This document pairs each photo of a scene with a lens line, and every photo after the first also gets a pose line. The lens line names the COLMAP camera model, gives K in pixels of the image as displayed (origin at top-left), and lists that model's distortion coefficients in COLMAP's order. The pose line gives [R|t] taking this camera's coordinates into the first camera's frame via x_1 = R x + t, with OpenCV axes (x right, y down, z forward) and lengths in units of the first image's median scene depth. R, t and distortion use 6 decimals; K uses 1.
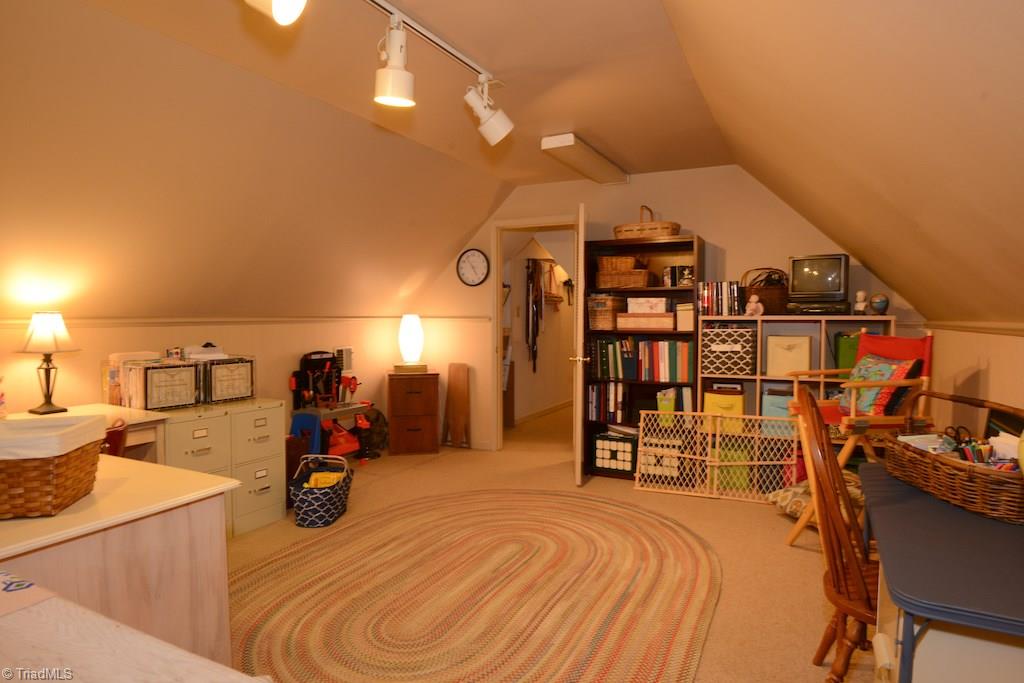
lens RADIAL K [[585.2, 0, 511.9], [0, 585.2, 339.4], [0, 0, 1]] dist [-0.038692, 0.013986]
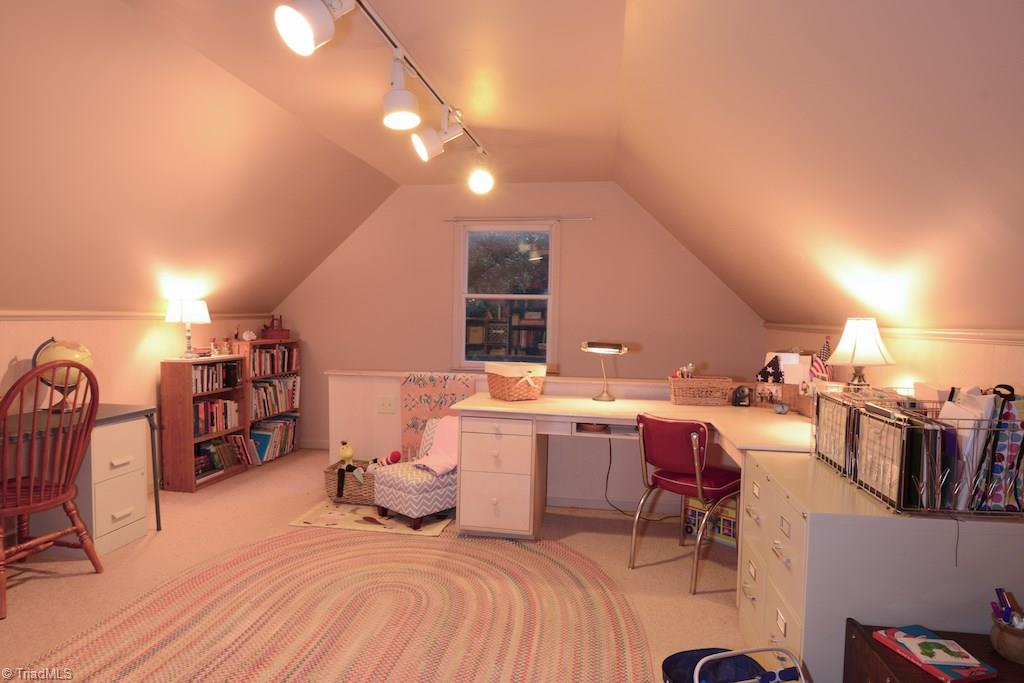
lens RADIAL K [[585.2, 0, 508.9], [0, 585.2, 342.3], [0, 0, 1]] dist [-0.038692, 0.013986]
pose [[-0.951363, -0.004697, -0.308036, -0.052897], [-0.031441, 0.996143, 0.081917, -0.079510], [0.306463, 0.087618, -0.947841, 1.988910]]
